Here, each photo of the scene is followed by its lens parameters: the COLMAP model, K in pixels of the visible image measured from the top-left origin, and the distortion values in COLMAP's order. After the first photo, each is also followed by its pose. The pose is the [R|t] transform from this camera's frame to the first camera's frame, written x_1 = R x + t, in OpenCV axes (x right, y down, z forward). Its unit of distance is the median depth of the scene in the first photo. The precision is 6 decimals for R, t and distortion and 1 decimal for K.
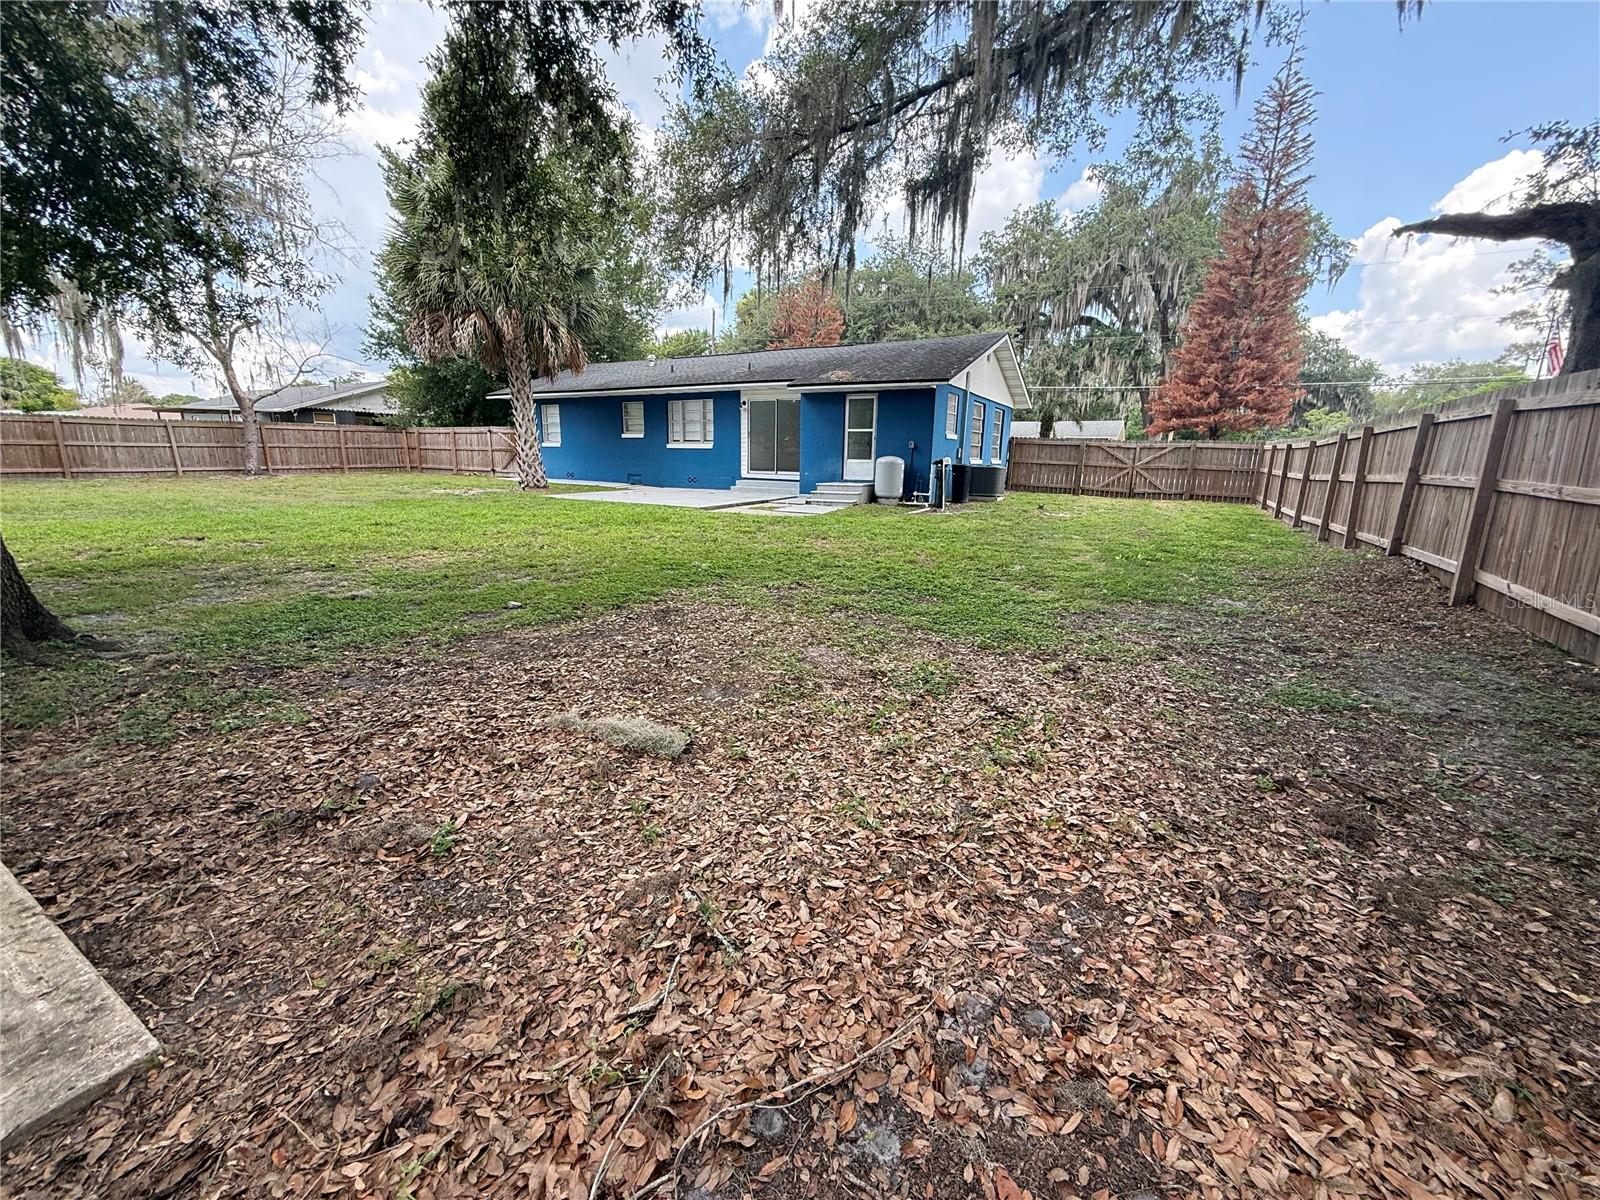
lens RADIAL K [[641.1, 0, 798.2], [0, 641.1, 598.2], [0, 0, 1]] dist [0.002859, -0.000148]
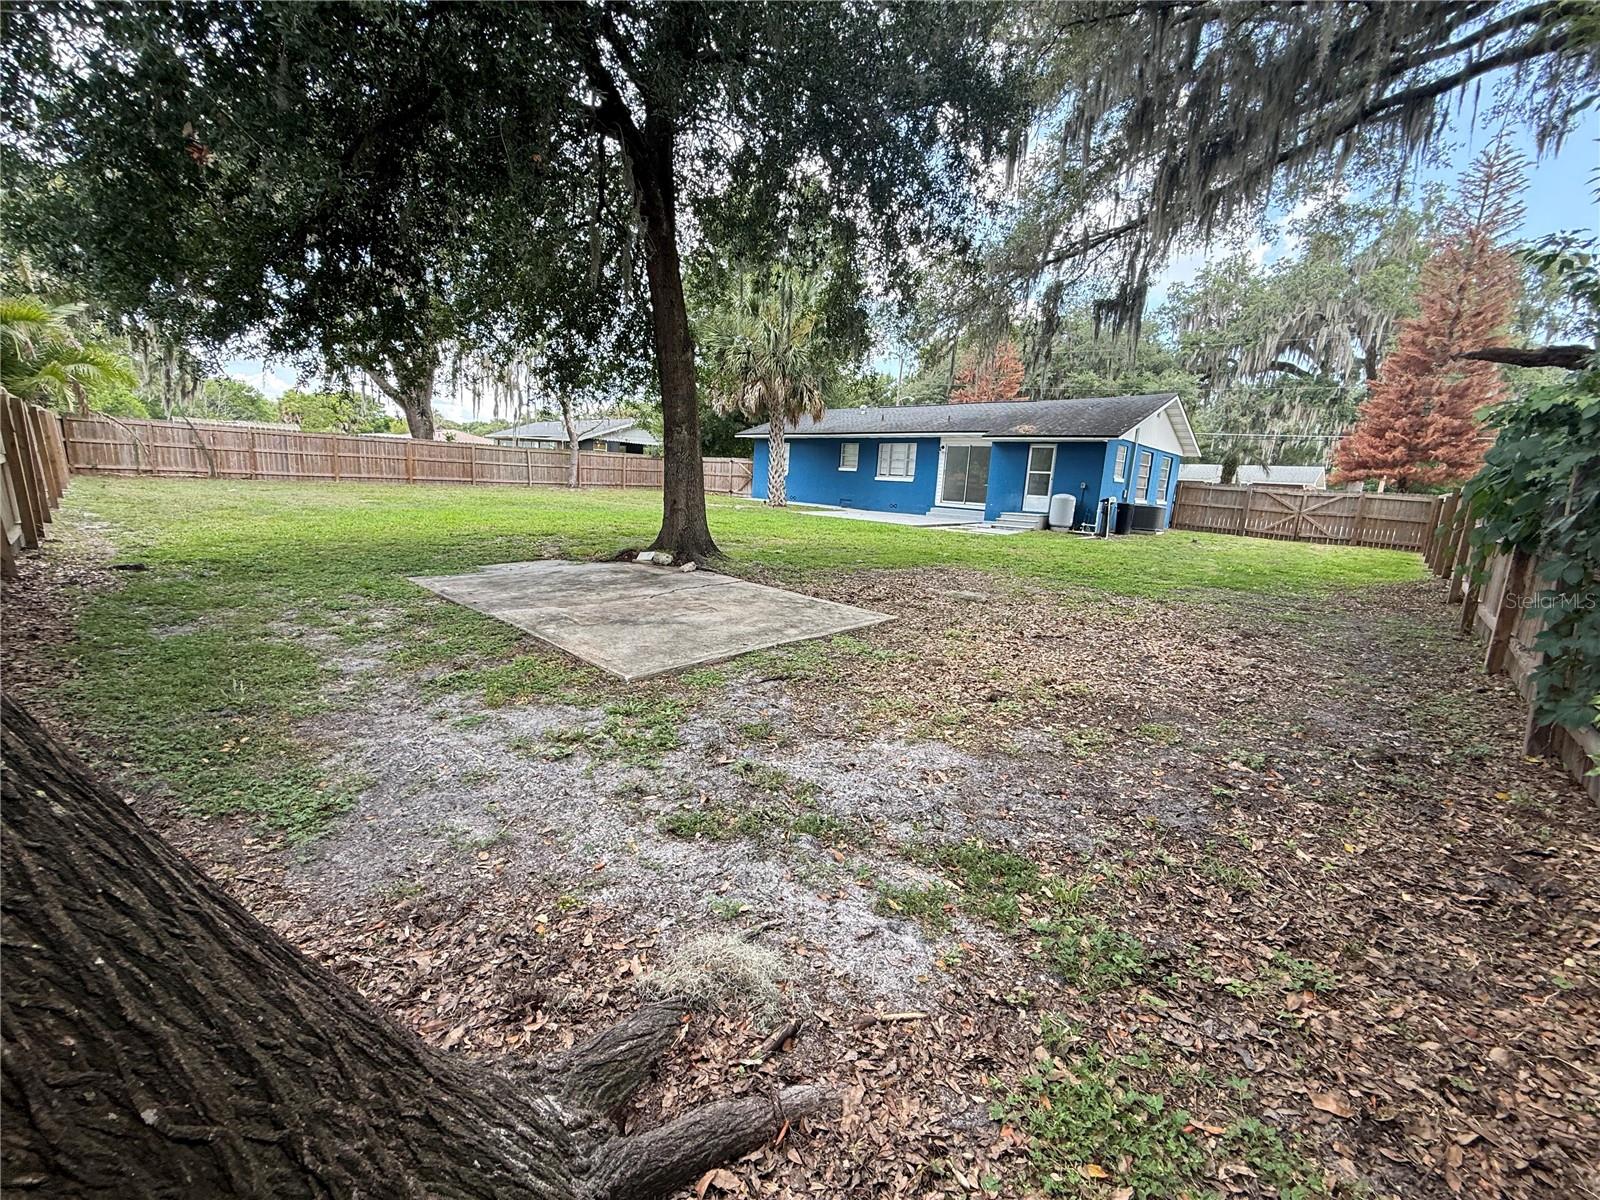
lens RADIAL K [[641.1, 0, 797.5], [0, 641.1, 599.5], [0, 0, 1]] dist [0.002859, -0.000148]
pose [[0.970754, 0.079935, -0.226379, -0.049559], [-0.089772, 0.995399, -0.033483, 0.058066], [0.222661, 0.052826, 0.973464, -0.259333]]
